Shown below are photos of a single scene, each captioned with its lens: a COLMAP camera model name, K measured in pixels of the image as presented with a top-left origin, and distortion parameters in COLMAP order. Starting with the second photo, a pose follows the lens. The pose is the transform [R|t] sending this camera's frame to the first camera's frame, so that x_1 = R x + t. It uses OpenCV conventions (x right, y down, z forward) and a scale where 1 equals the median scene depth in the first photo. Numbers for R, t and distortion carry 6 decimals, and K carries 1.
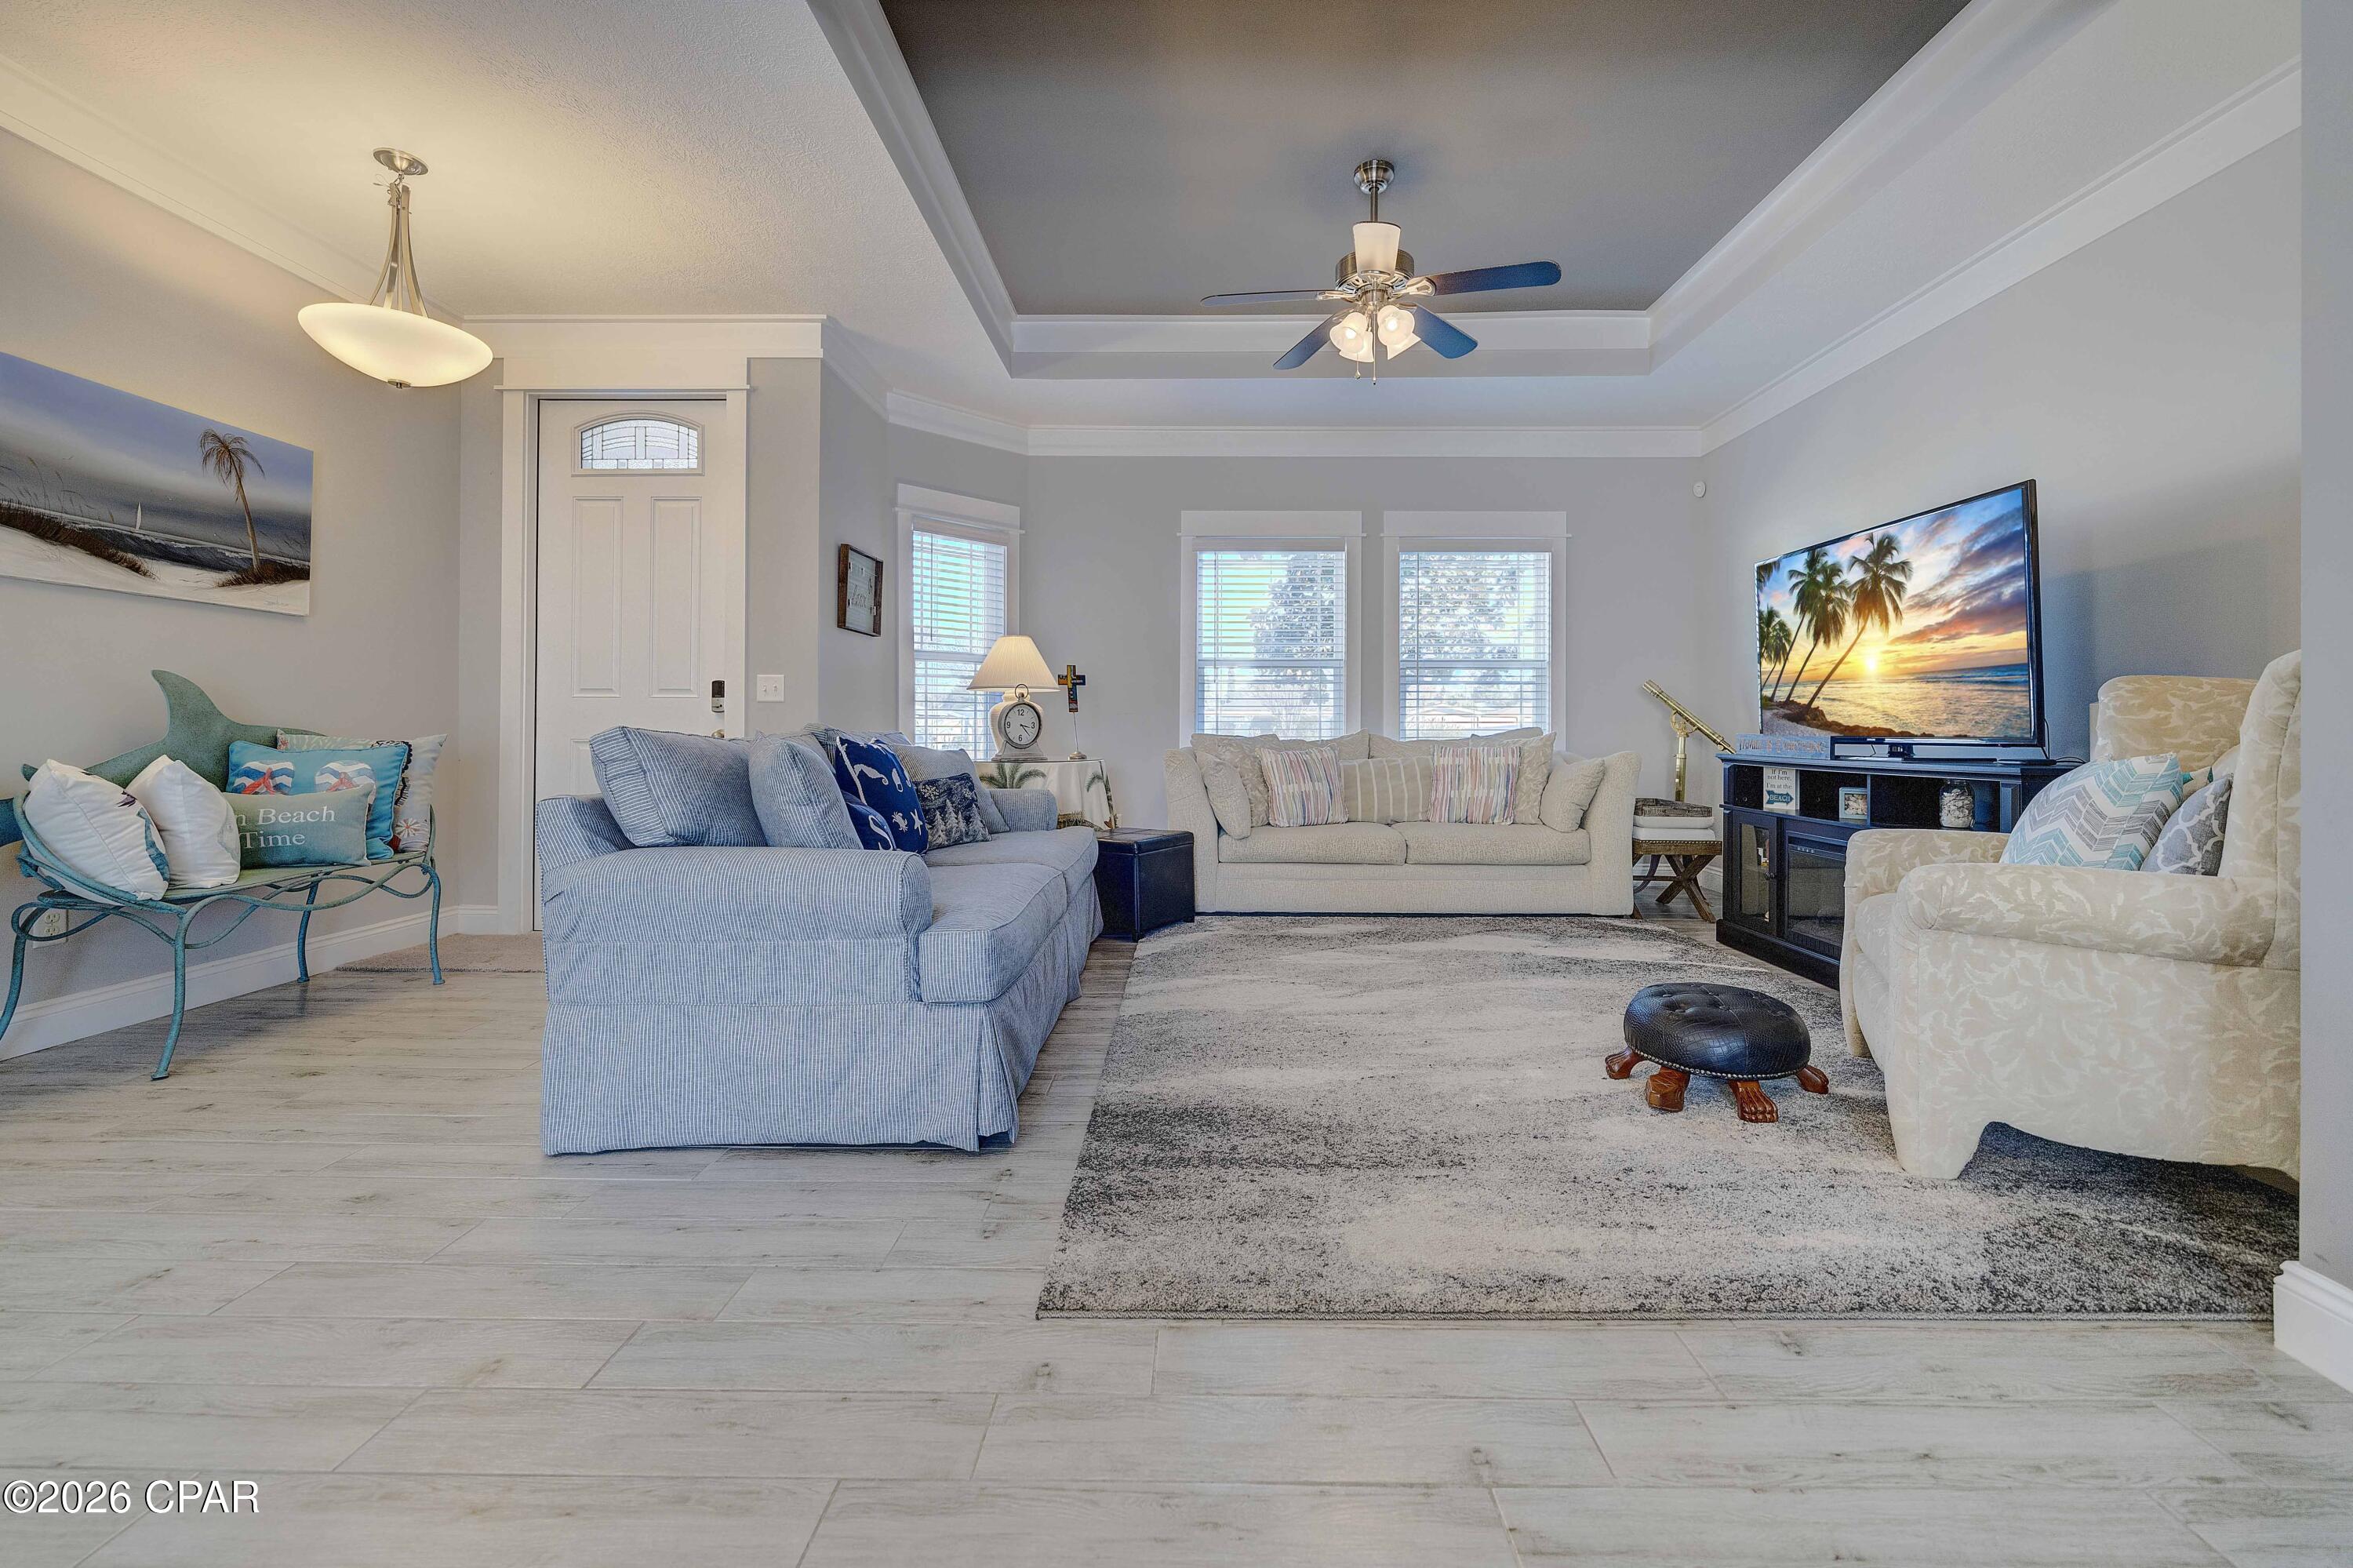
lens RADIAL K [[977.5, 0, 1192.1], [0, 977.5, 719.6], [0, 0, 1]] dist [-0.001684, -0.000410]
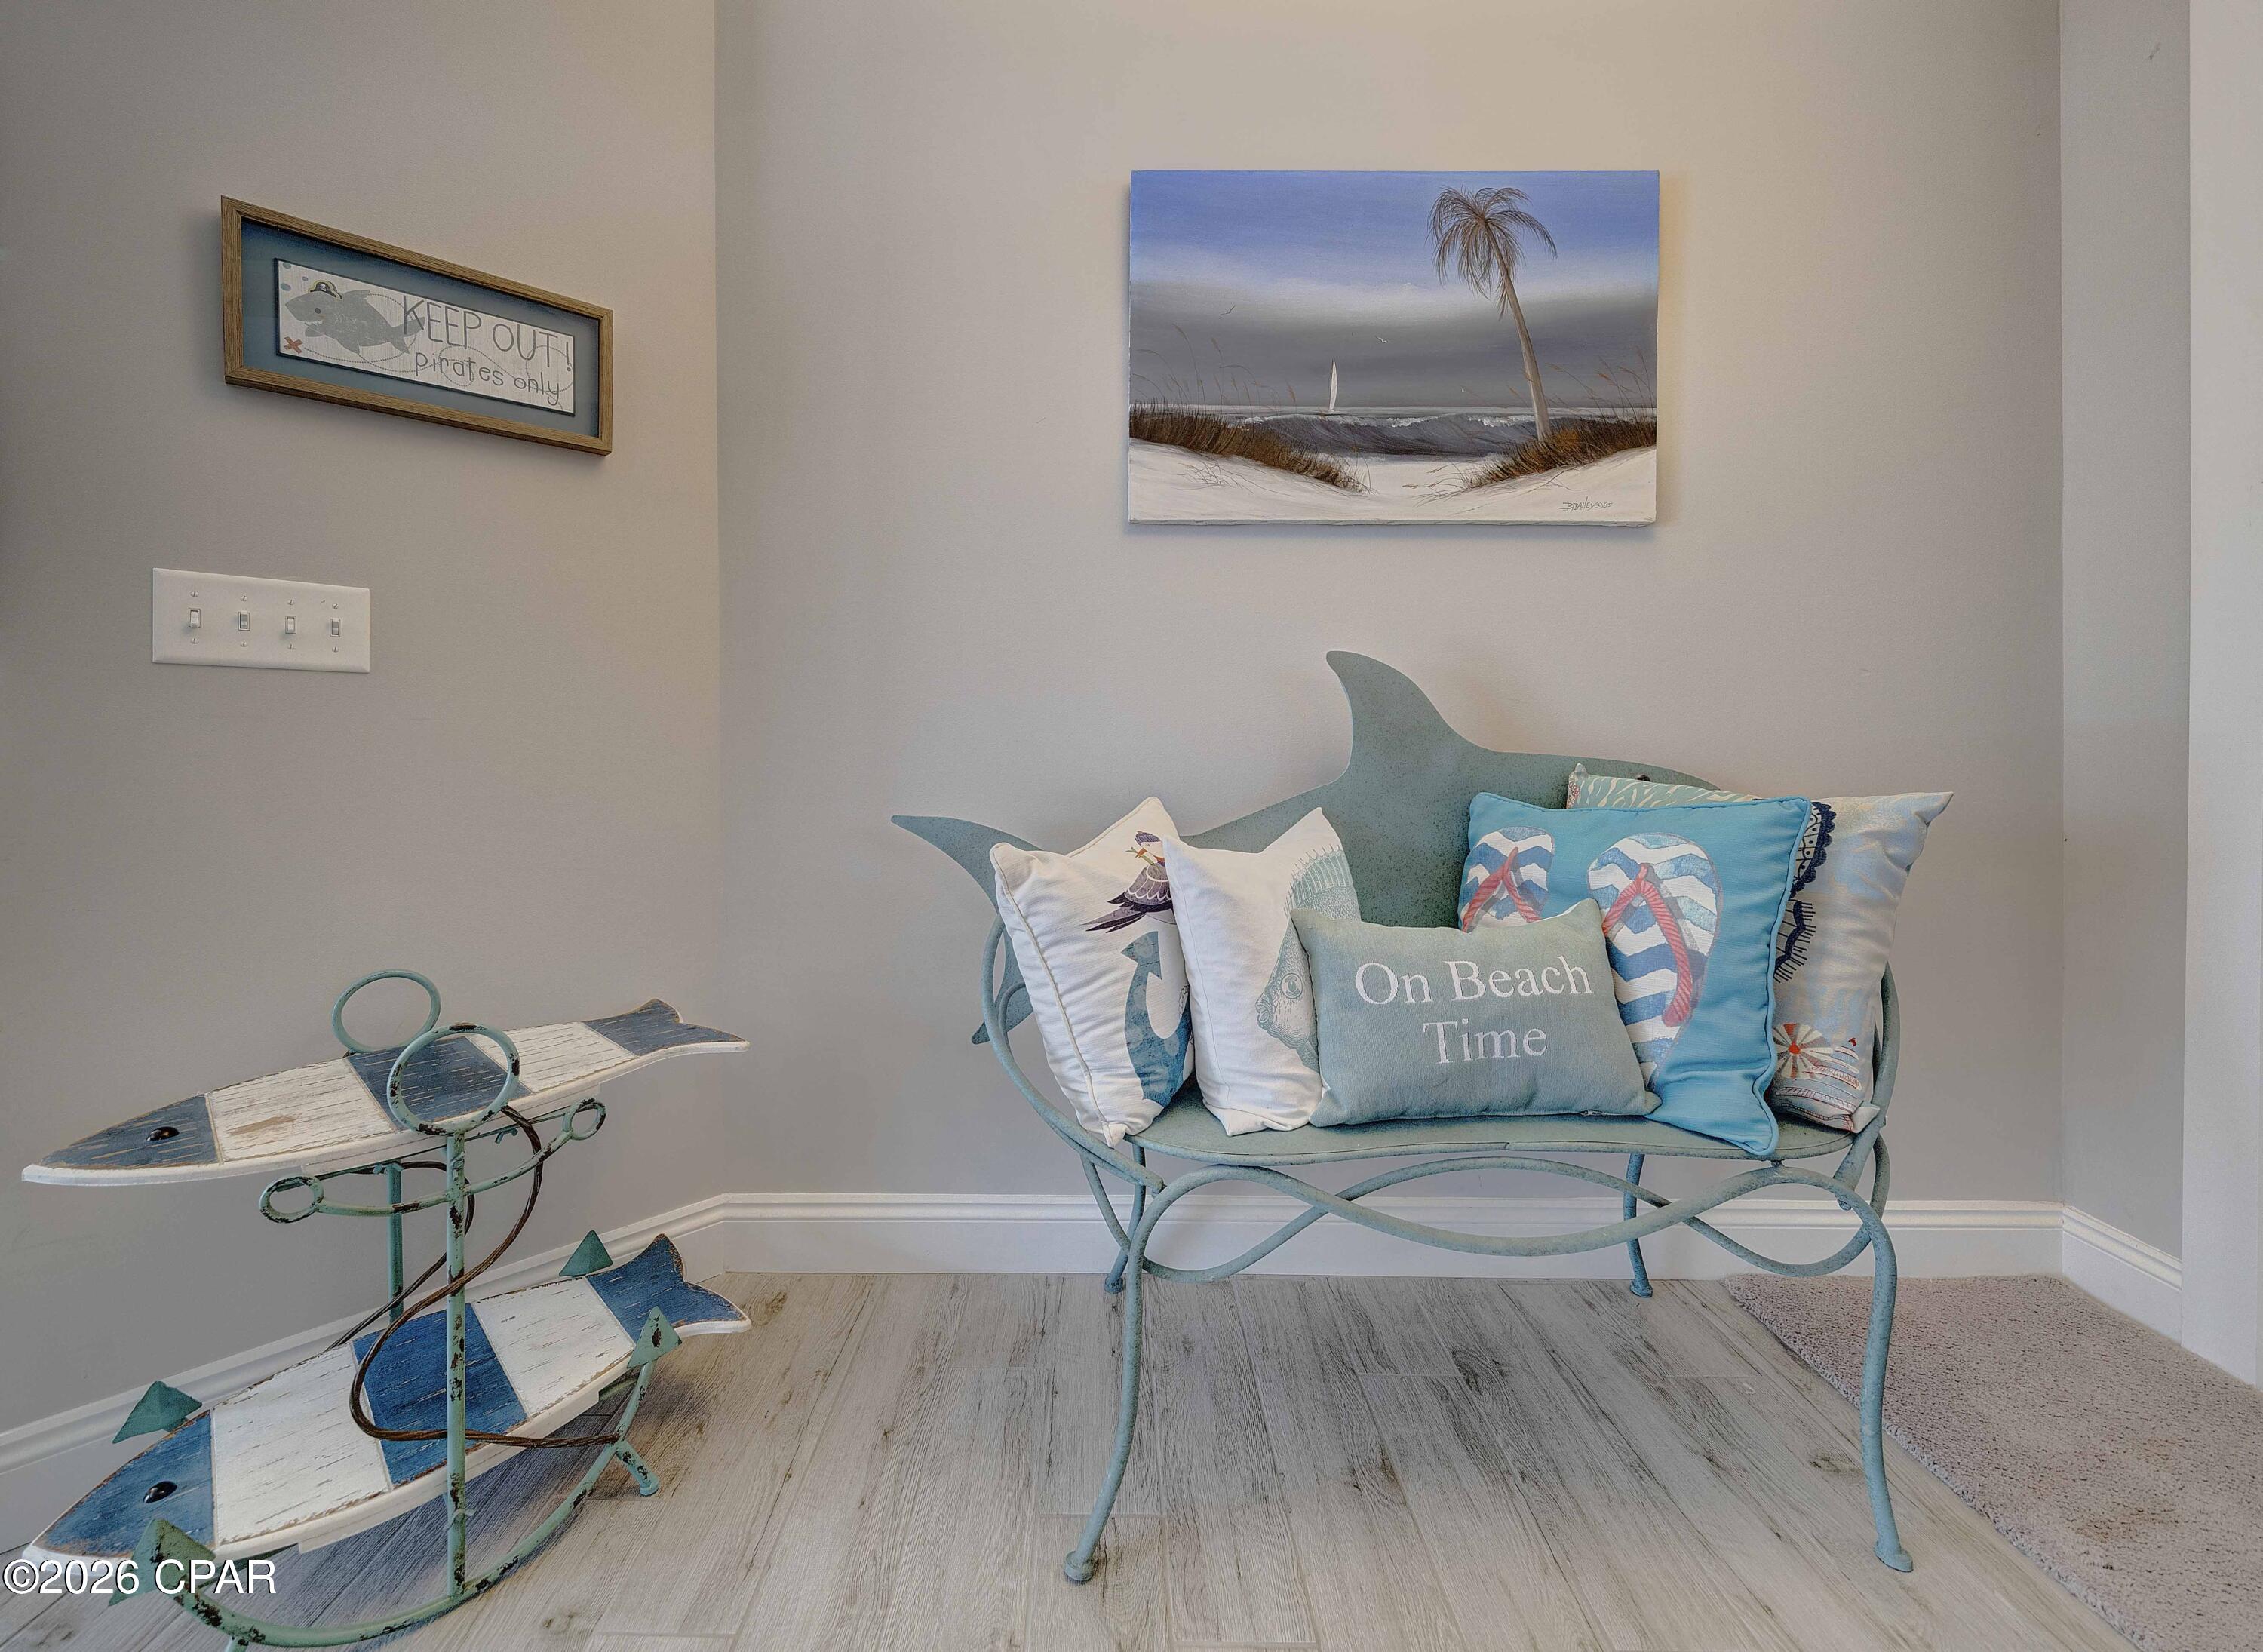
lens RADIAL K [[974.7, 0, 1121.2], [0, 974.7, 749.9], [0, 0, 1]] dist [0.000149, -0.000088]
pose [[0.027635, 0.001198, -0.999617, -0.435872], [0.010963, 0.999939, 0.001501, 0.001471], [0.999558, -0.011000, 0.027621, 0.722975]]
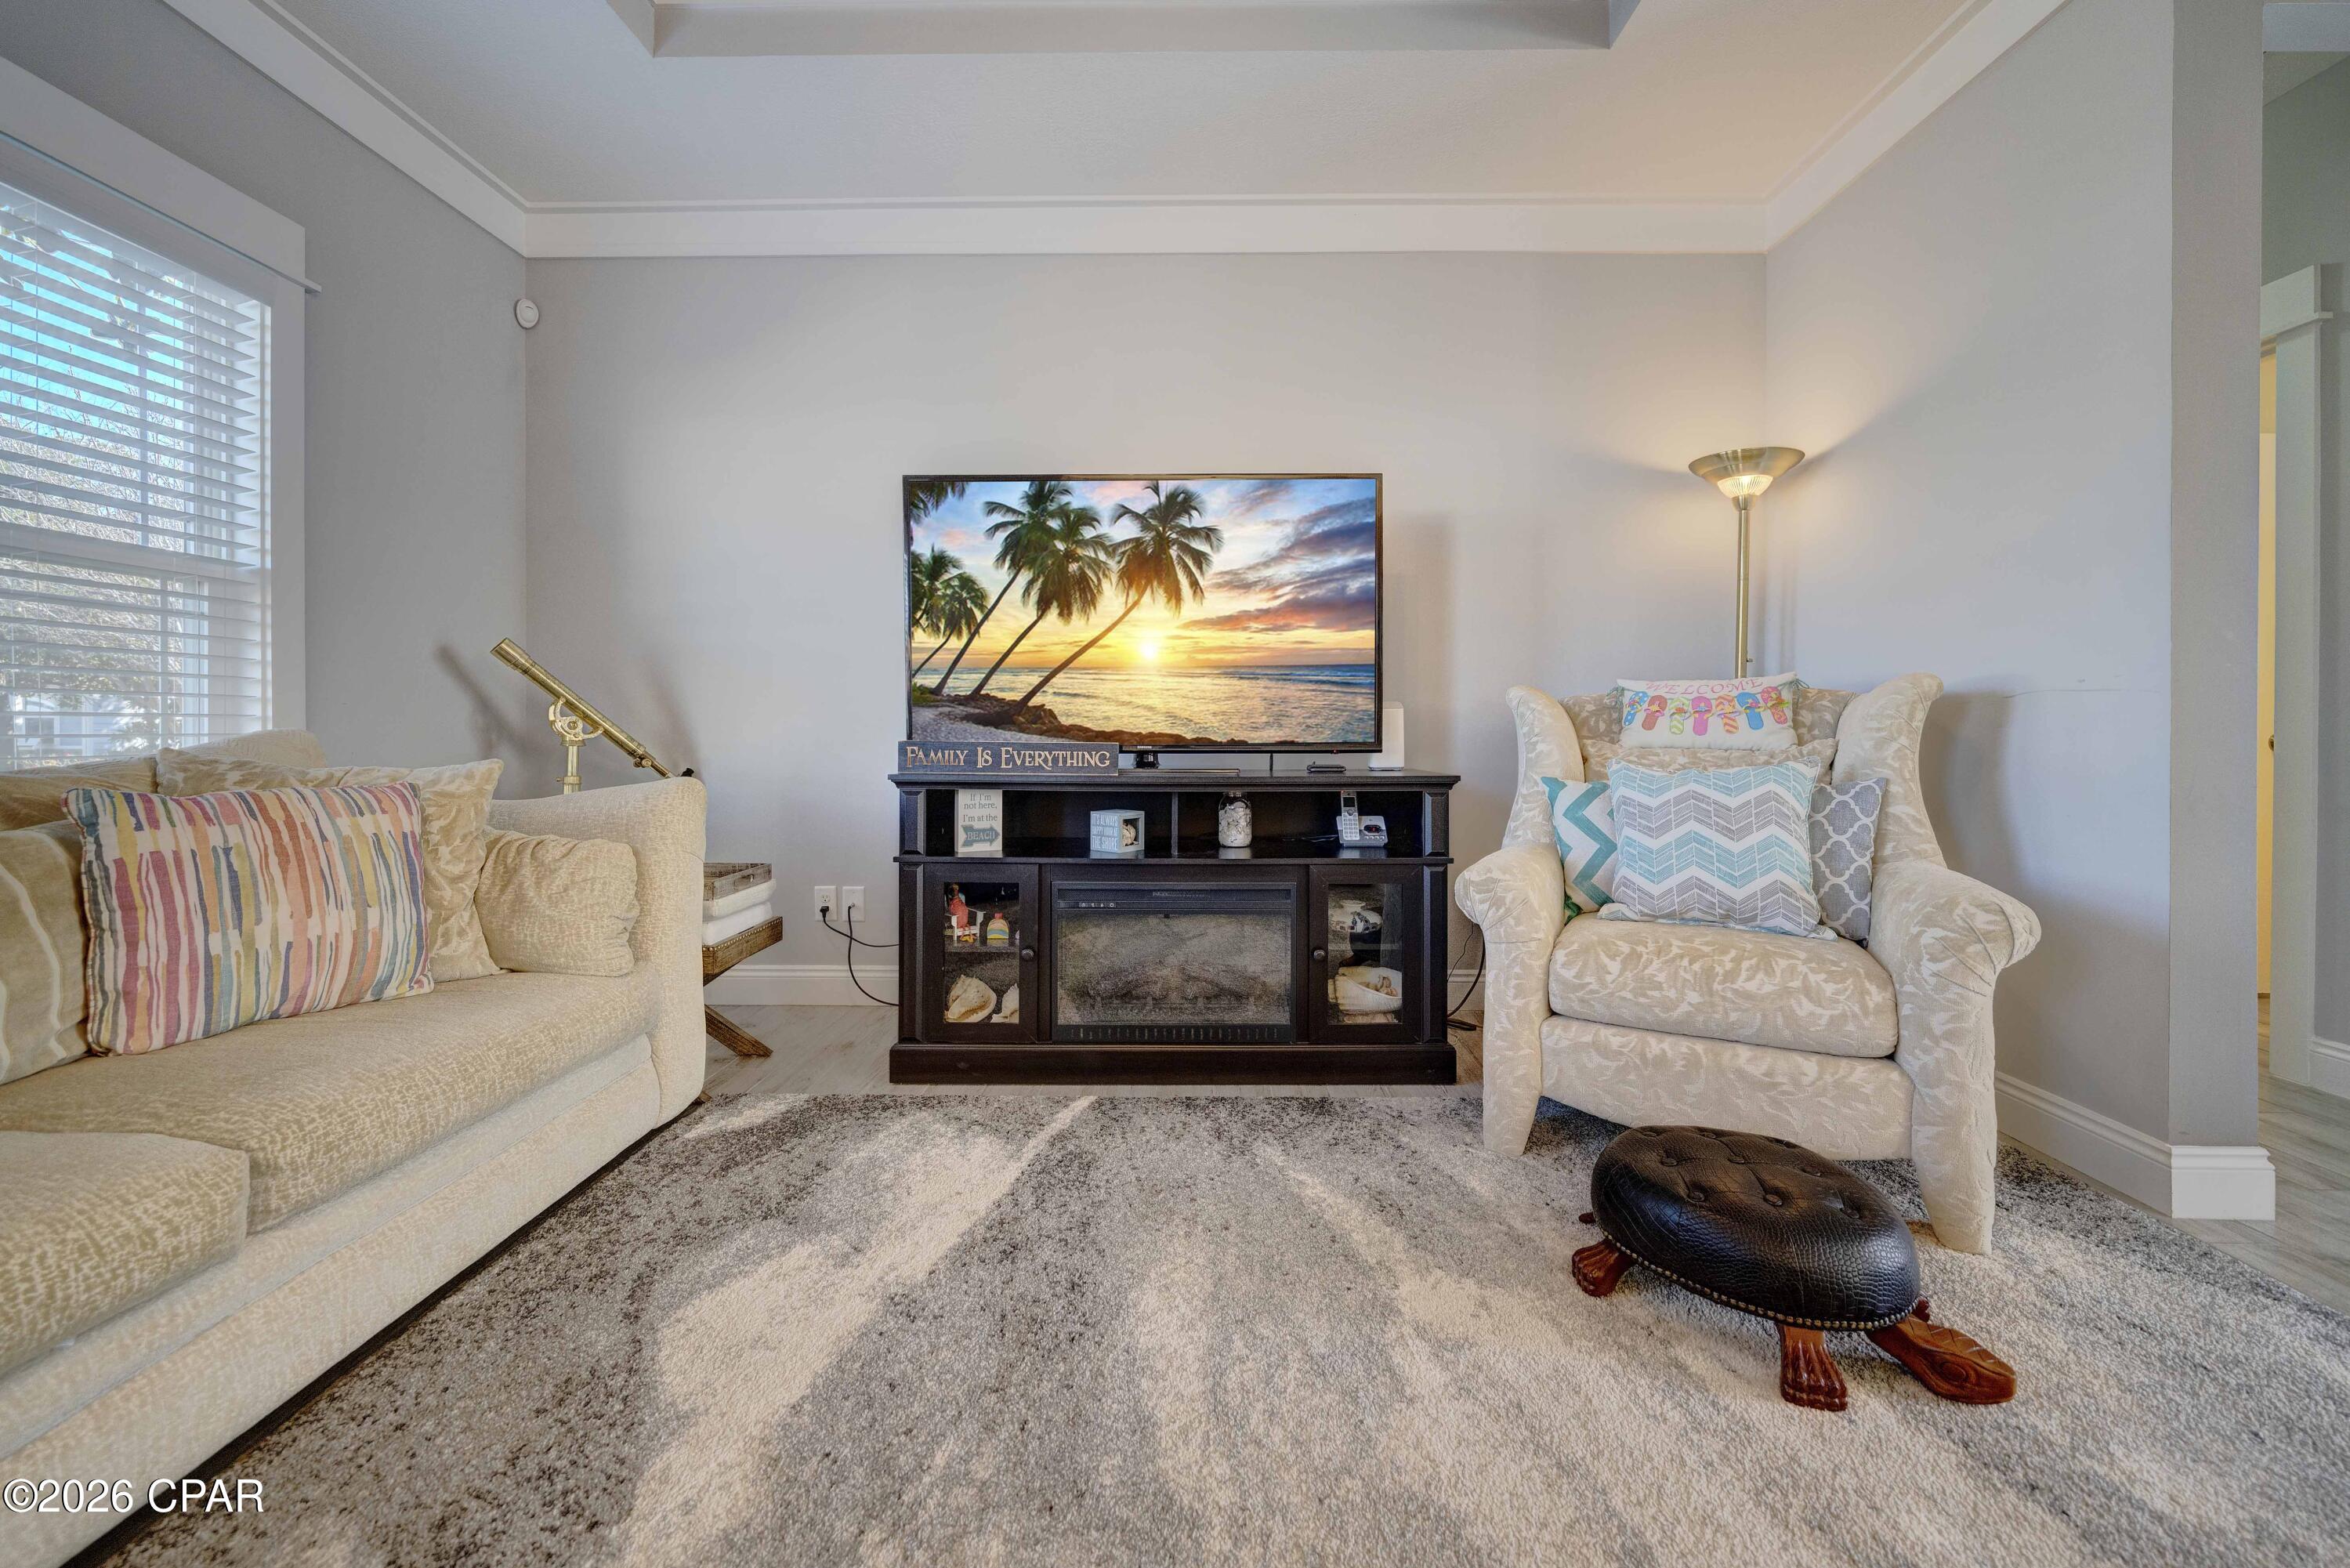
lens RADIAL K [[937.2, 0, 1162.0], [0, 937.2, 738.6], [0, 0, 1]] dist [-0.001897, -0.000160]
pose [[0.002138, -0.012877, 0.999915, -0.046434], [-0.007671, 0.999887, 0.012893, 0.002971], [-0.999968, -0.007698, 0.002039, 0.958725]]
